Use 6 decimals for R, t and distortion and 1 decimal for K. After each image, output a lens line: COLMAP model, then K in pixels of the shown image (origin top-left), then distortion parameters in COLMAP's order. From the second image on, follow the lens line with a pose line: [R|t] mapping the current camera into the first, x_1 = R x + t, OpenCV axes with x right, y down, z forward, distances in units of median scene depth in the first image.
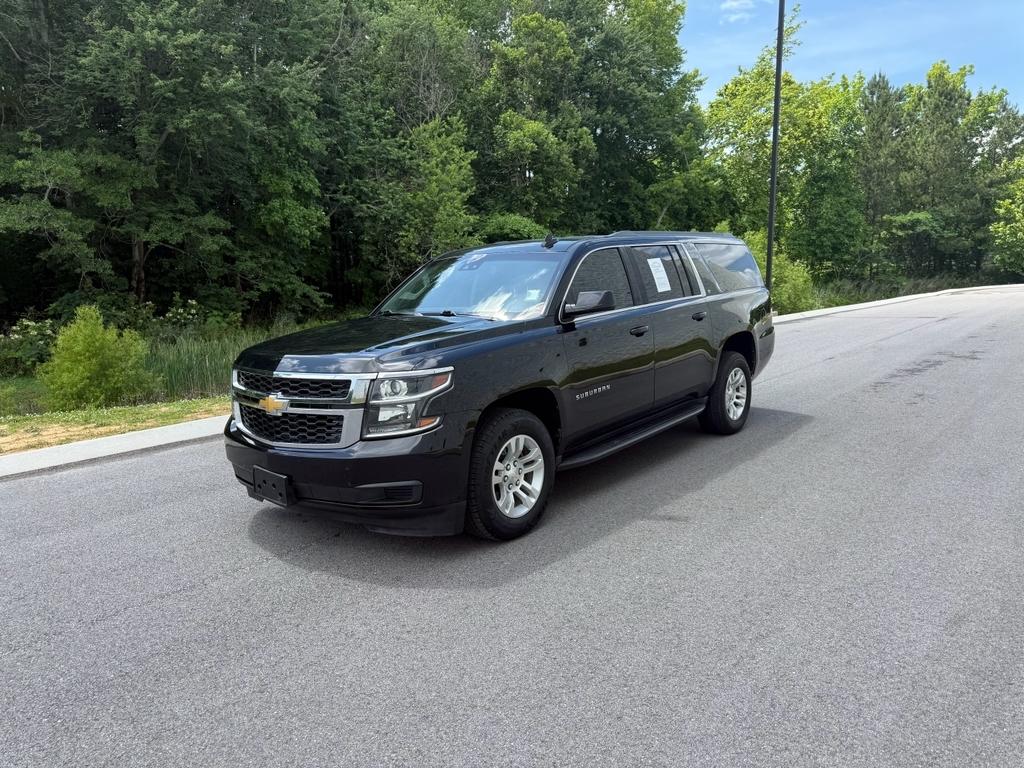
lens RADIAL K [[657.9, 0, 528.0], [0, 657.9, 374.8], [0, 0, 1]] dist [0.000522, -0.000623]
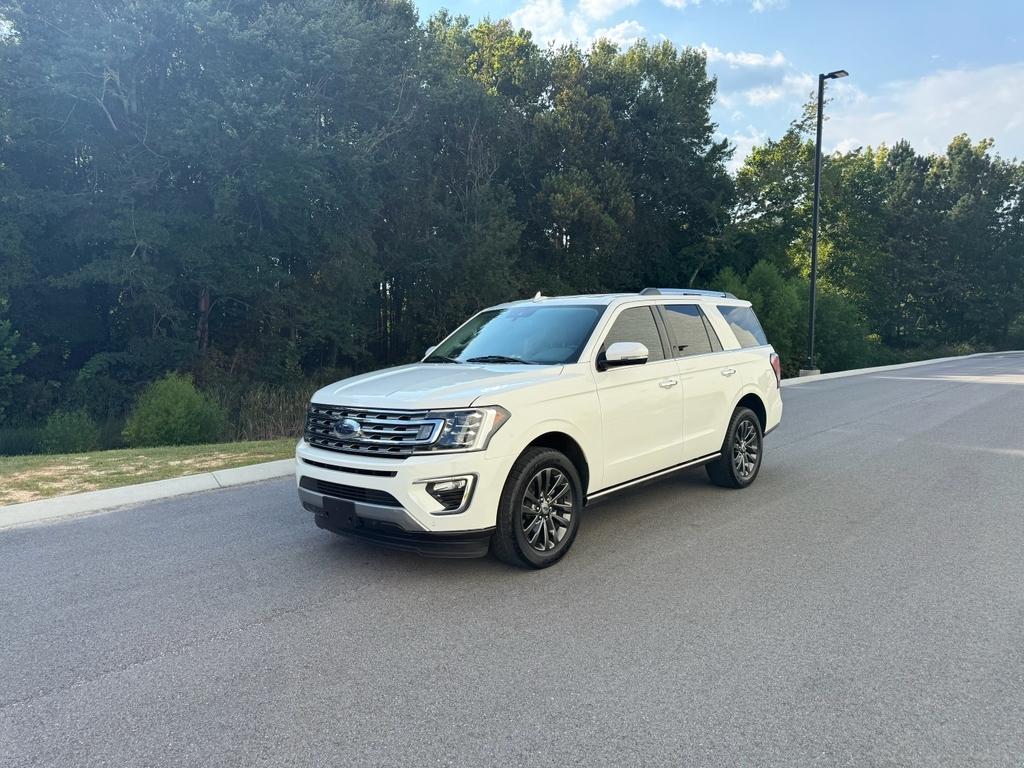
lens RADIAL K [[683.3, 0, 509.0], [0, 683.3, 385.4], [0, 0, 1]] dist [0.005041, -0.005852]
pose [[0.999571, 0.019586, -0.021770, -0.074952], [-0.021128, 0.997108, -0.073002, 0.014902], [0.020277, 0.073431, 0.997094, -0.081761]]
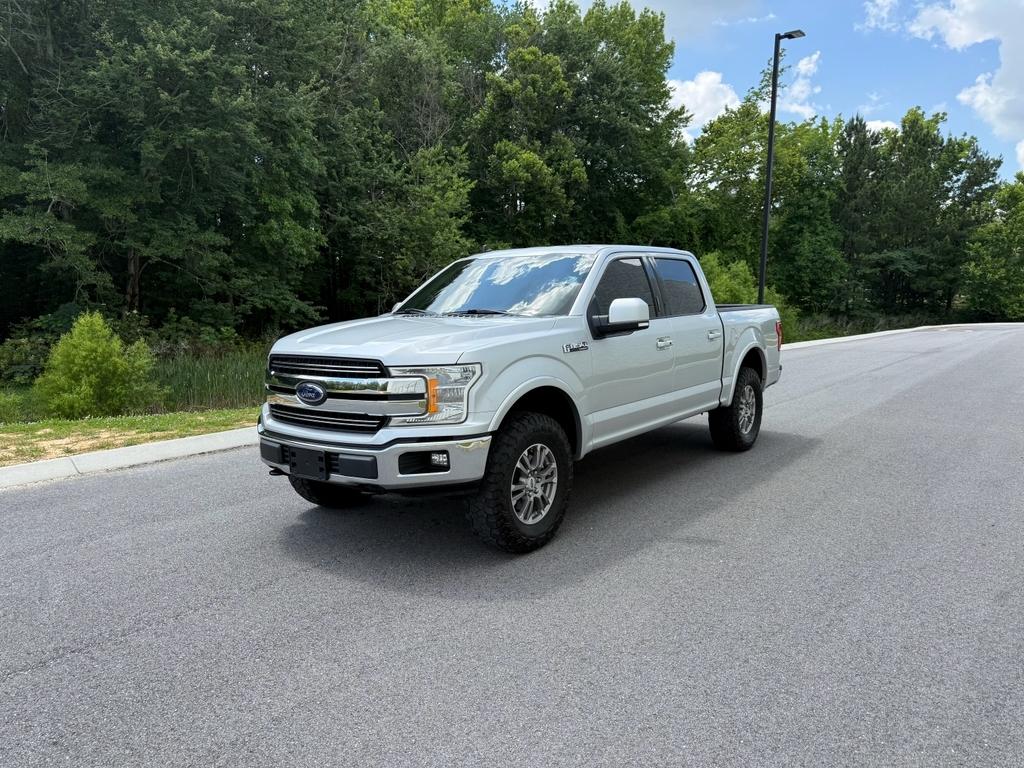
lens RADIAL K [[667.2, 0, 512.0], [0, 667.2, 384.0], [0, 0, 1]] dist [0.001800, -0.001291]
pose [[0.999135, 0.024855, 0.033328, -0.046654], [-0.023901, 0.999301, -0.028733, 0.008118], [-0.034019, 0.027912, 0.999031, -0.029999]]
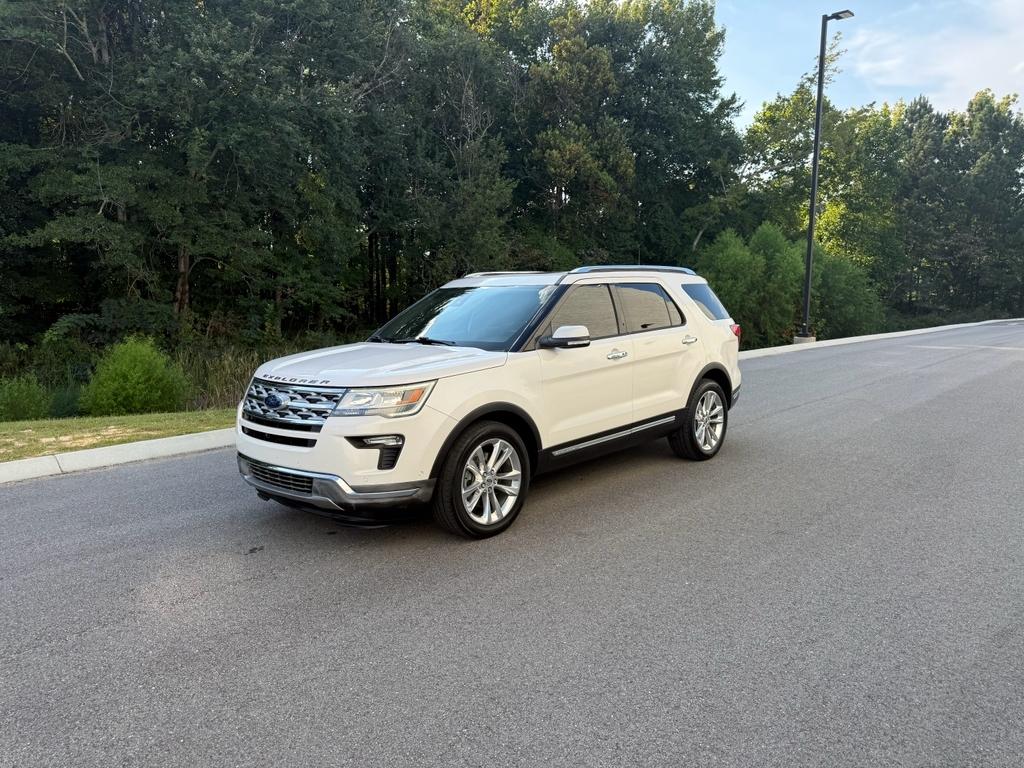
lens RADIAL K [[663.3, 0, 530.0], [0, 663.3, 377.9], [0, 0, 1]] dist [0.001340, -0.002416]
pose [[0.998963, 0.027428, -0.036350, -0.009676], [-0.028454, 0.999202, -0.028028, 0.004336], [0.035552, 0.029033, 0.998946, -0.011192]]
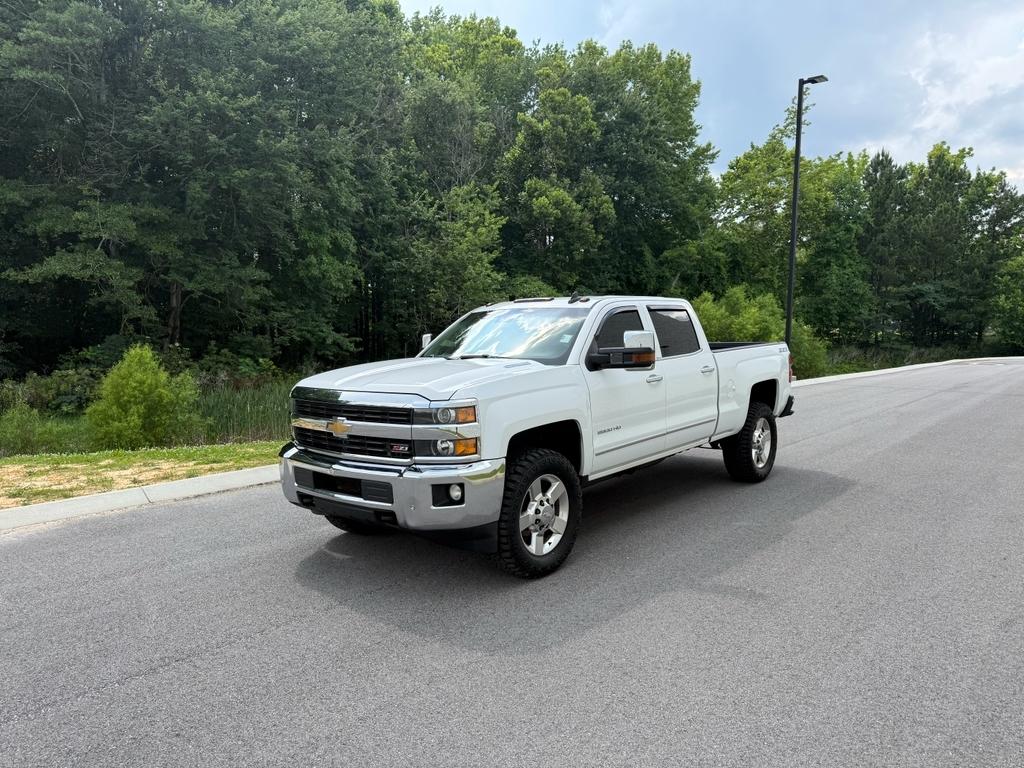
lens RADIAL K [[674.6, 0, 521.9], [0, 674.6, 383.0], [0, 0, 1]] dist [0.005976, -0.004425]
pose [[0.999496, 0.030300, 0.009439, -0.054899], [-0.029541, 0.996954, -0.072174, 0.004658], [-0.011597, 0.071859, 0.997347, -0.057743]]
